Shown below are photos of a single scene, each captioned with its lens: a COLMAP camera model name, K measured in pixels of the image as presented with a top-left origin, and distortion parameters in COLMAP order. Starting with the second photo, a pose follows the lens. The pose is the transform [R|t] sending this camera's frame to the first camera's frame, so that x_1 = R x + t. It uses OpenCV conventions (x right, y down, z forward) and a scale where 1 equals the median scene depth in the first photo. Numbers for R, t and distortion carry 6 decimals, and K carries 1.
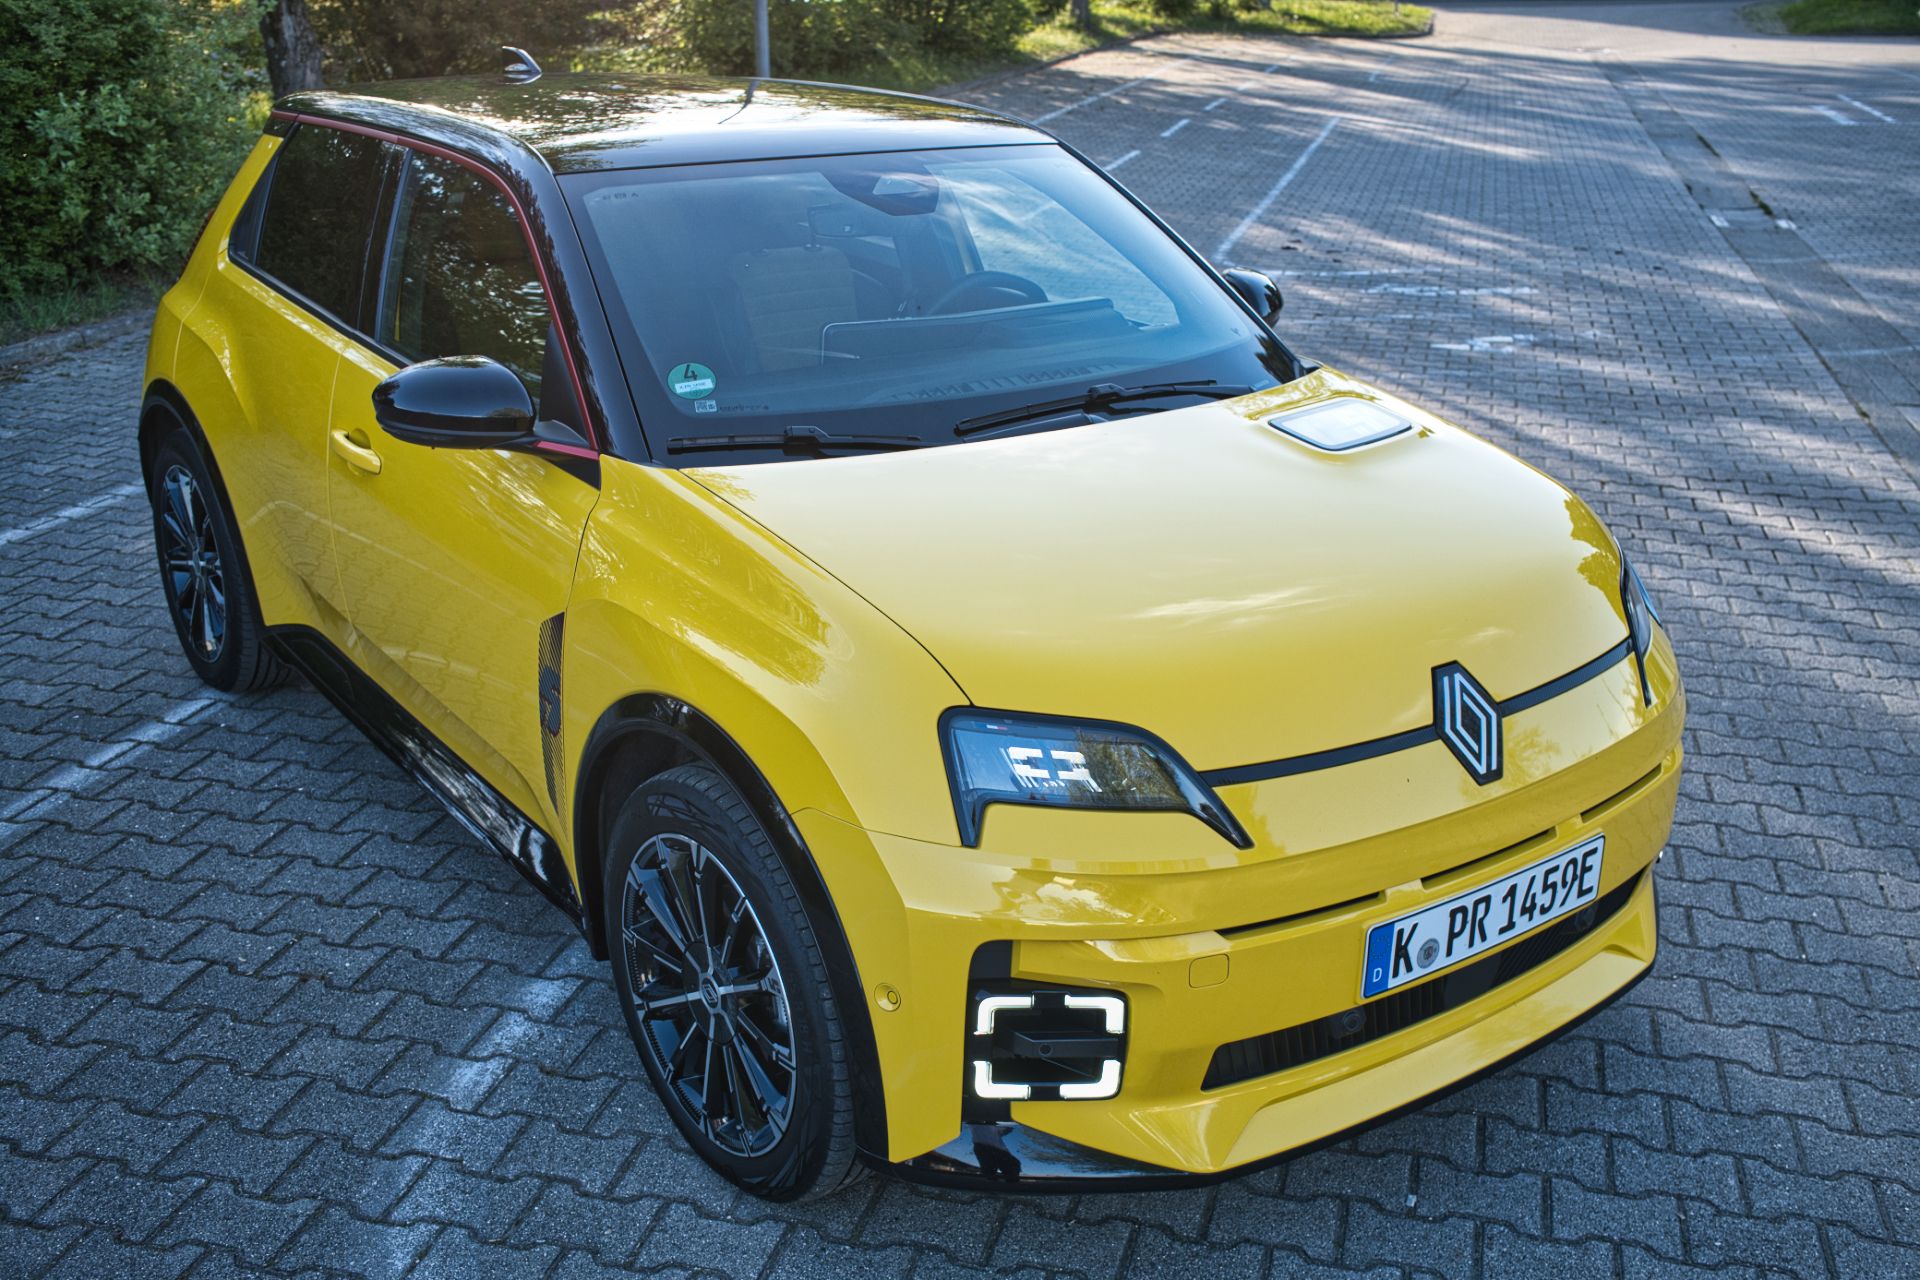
lens RADIAL K [[1968.0, 0, 954.2], [0, 1968.0, 632.1], [0, 0, 1]] dist [-0.055146, 0.170384]
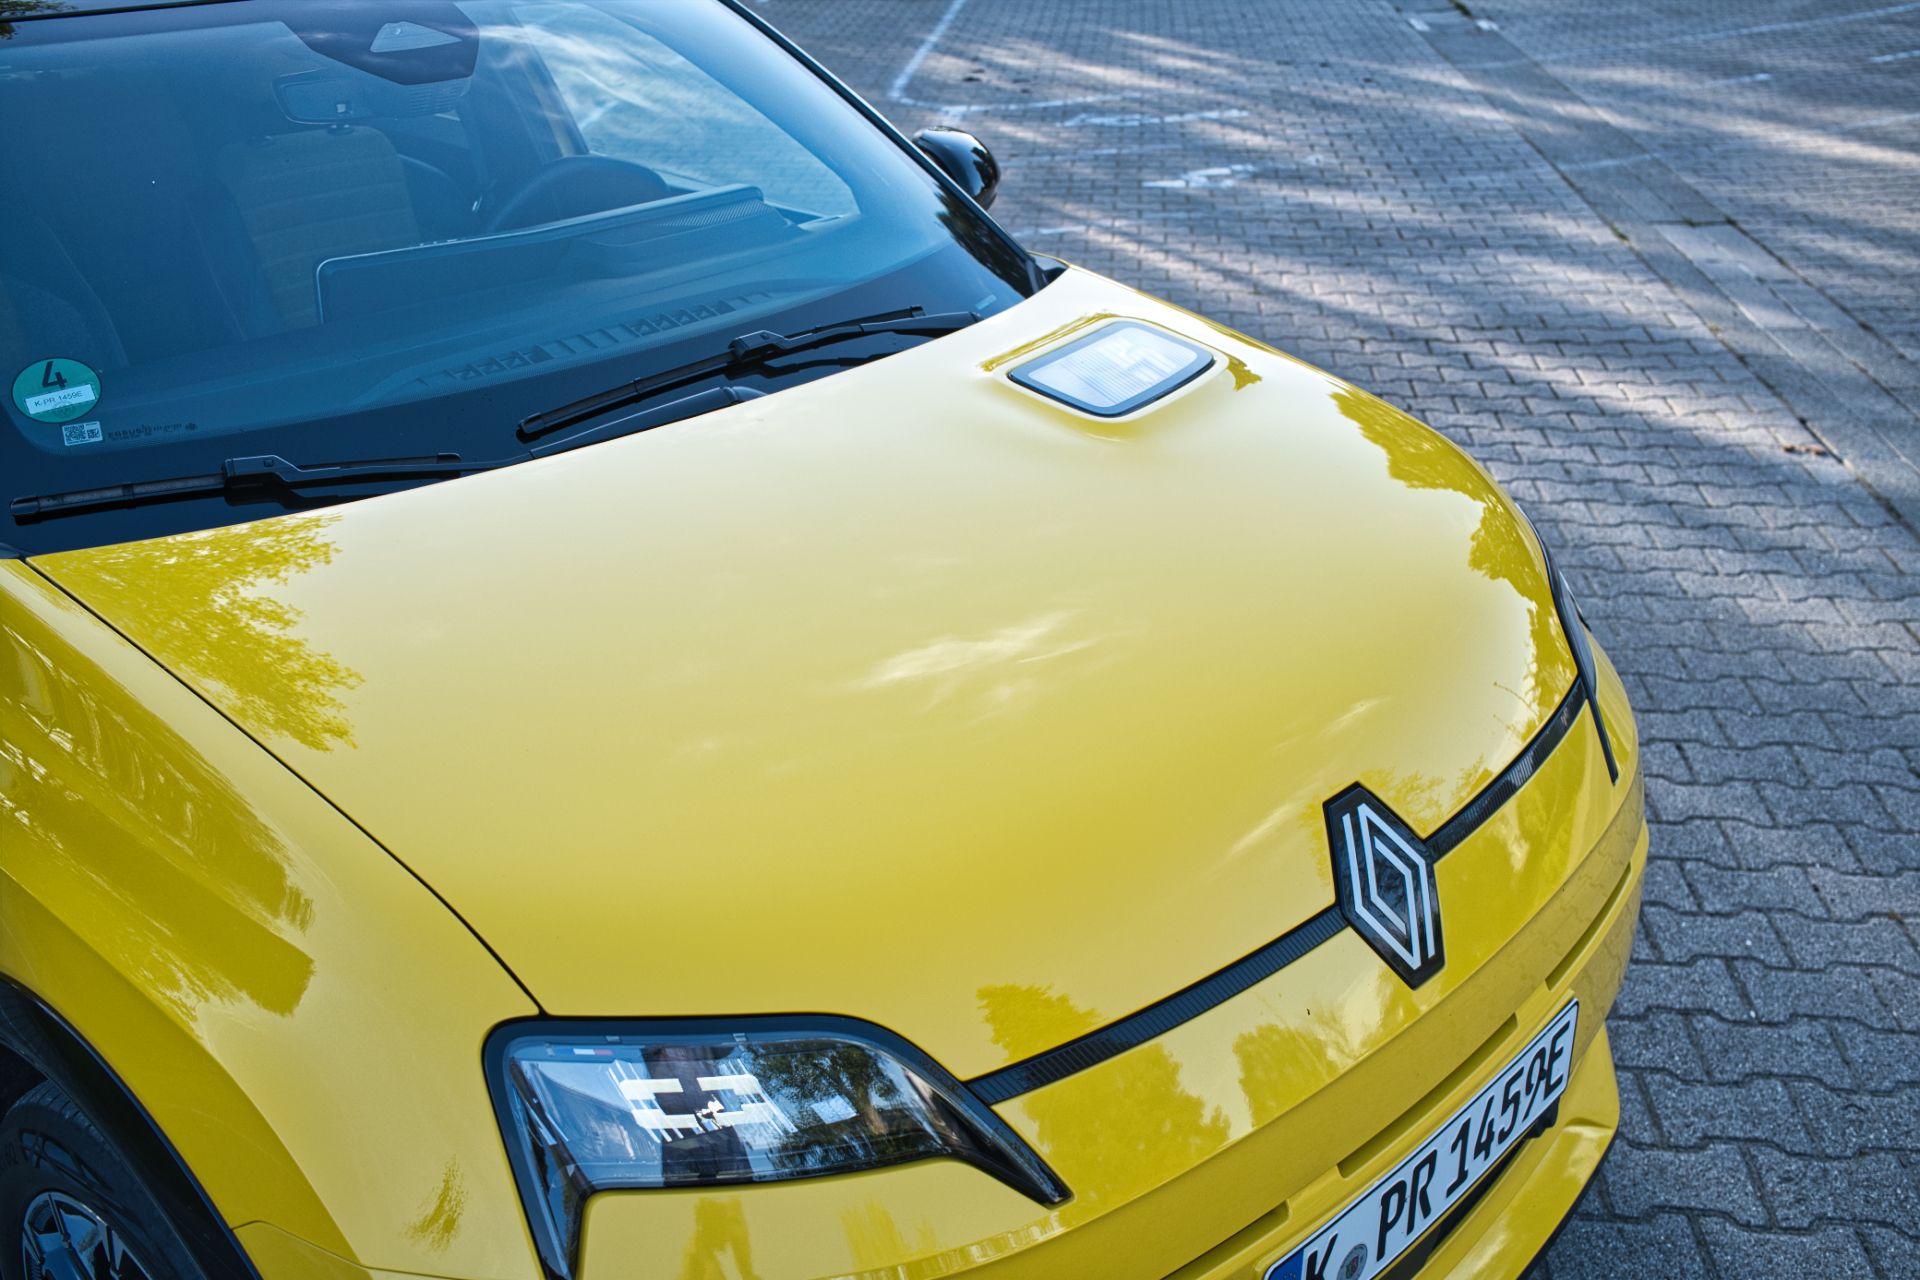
lens RADIAL K [[1968.0, 0, 954.2], [0, 1968.0, 632.1], [0, 0, 1]] dist [-0.055146, 0.170384]
pose [[0.985445, -0.093829, 0.141757, 0.026627], [0.082202, 0.992918, 0.085776, -0.051373], [-0.148801, -0.072875, 0.986178, 0.225773]]
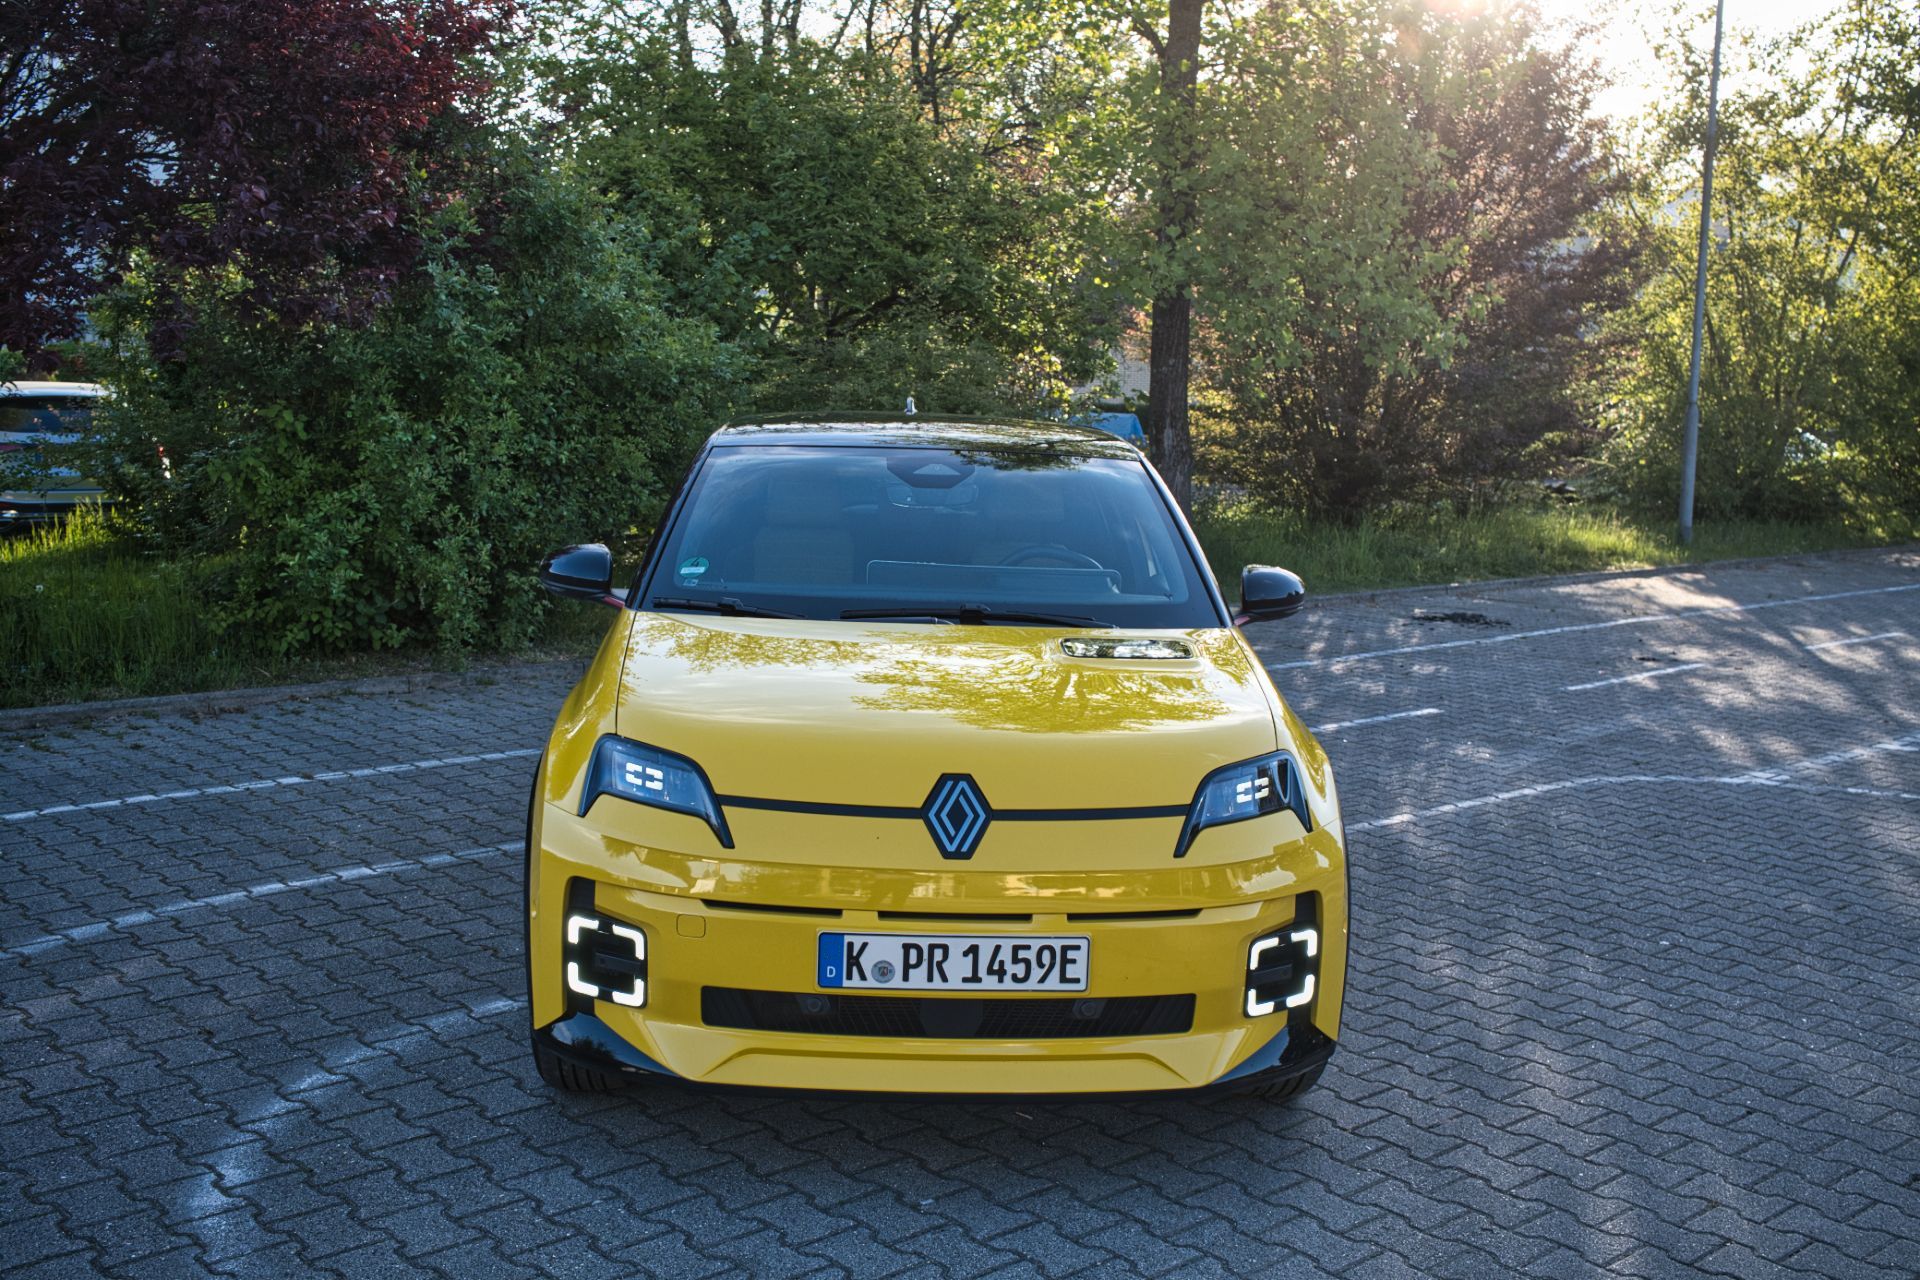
lens RADIAL K [[1968.0, 0, 954.2], [0, 1968.0, 632.1], [0, 0, 1]] dist [-0.055146, 0.170384]
pose [[0.834693, 0.085881, -0.543978, 0.532762], [-0.206560, 0.964475, -0.164684, 0.079685], [0.510510, 0.249825, 0.822780, -0.085077]]
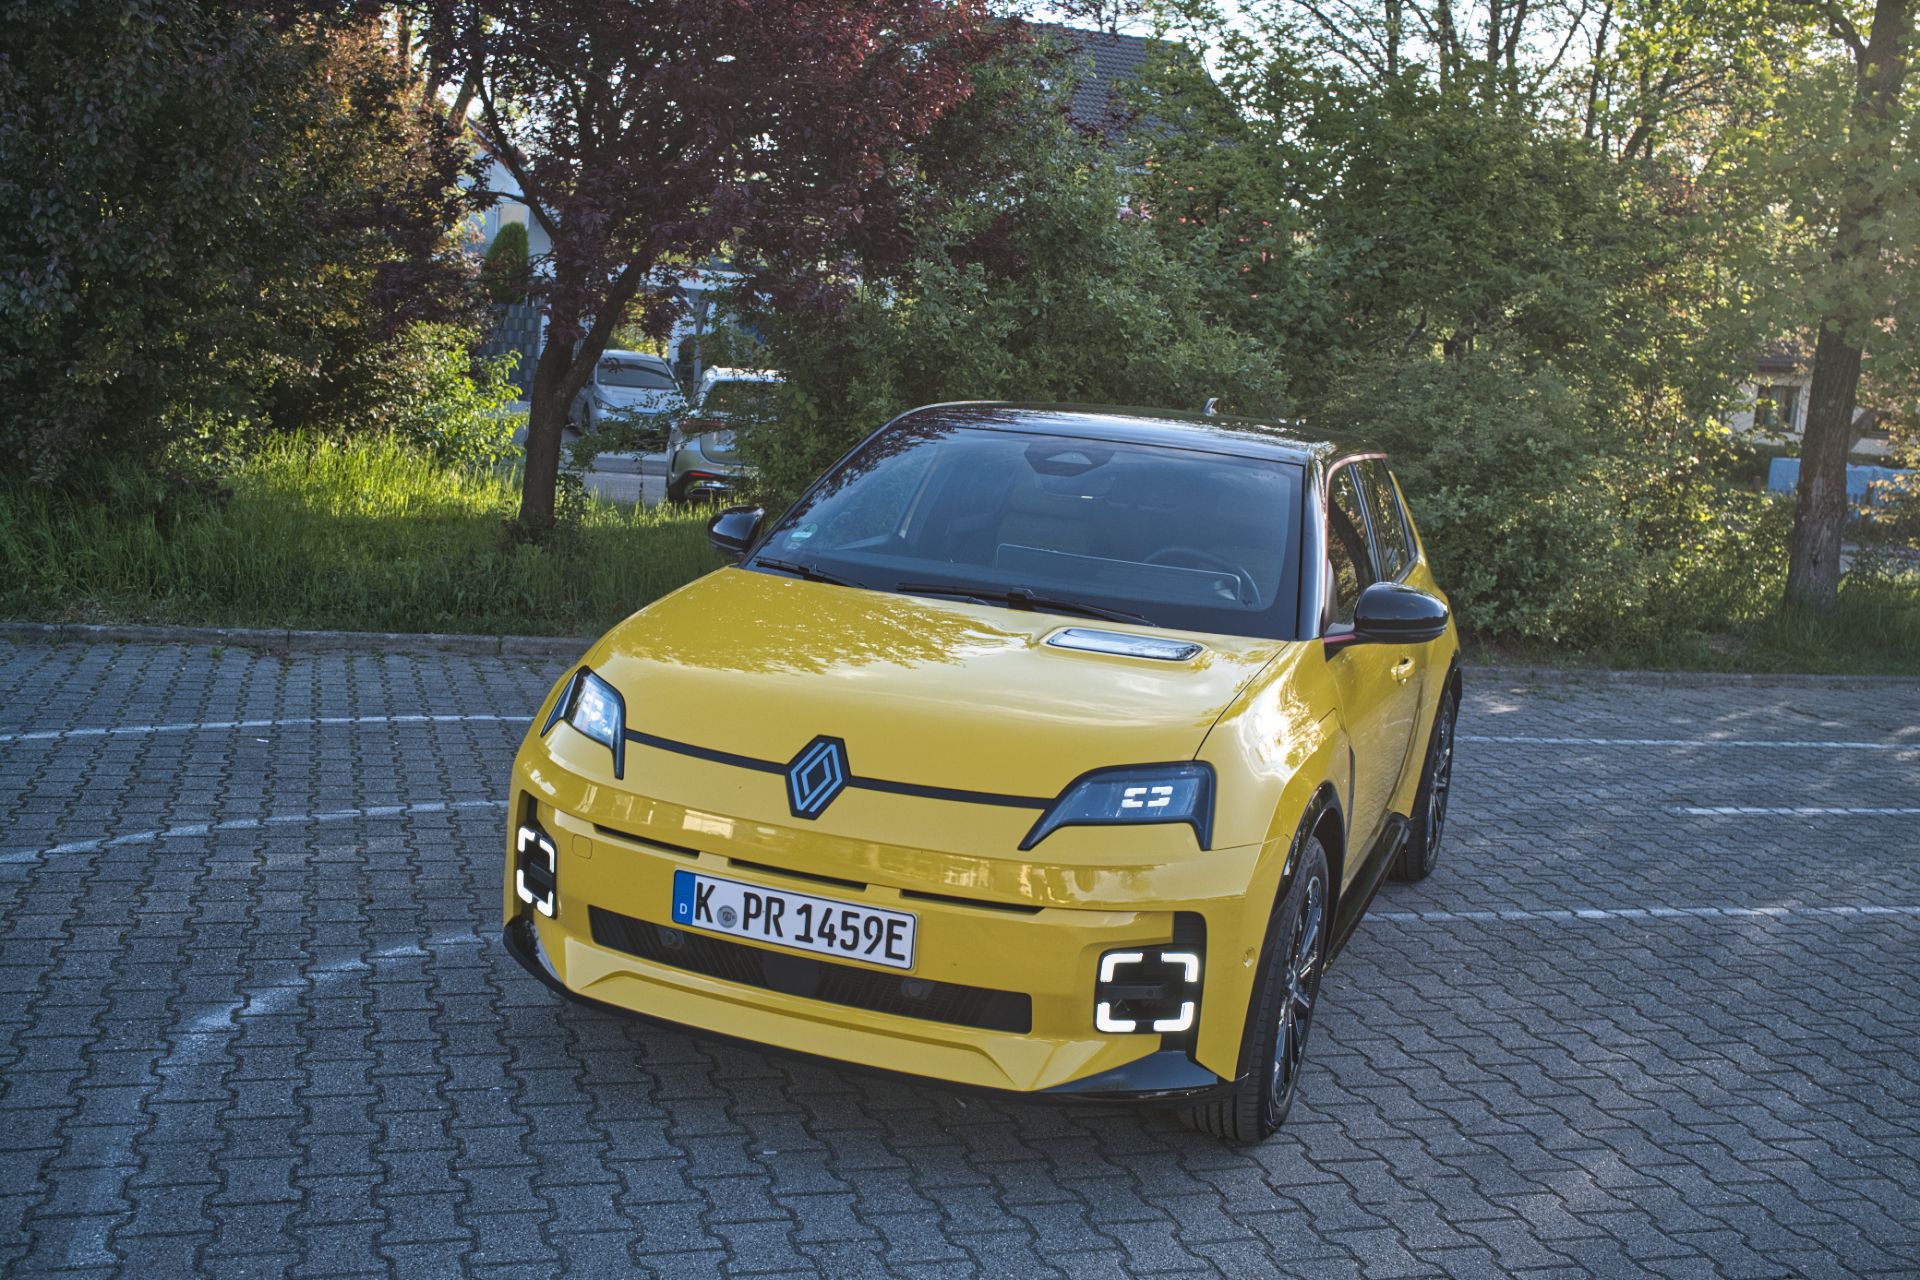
lens RADIAL K [[1968.0, 0, 954.2], [0, 1968.0, 632.1], [0, 0, 1]] dist [-0.055146, 0.170384]
pose [[0.533544, 0.149205, -0.832508, 0.778142], [-0.354772, 0.933016, -0.060150, 0.000079], [0.767768, 0.327443, 0.550738, 0.148954]]
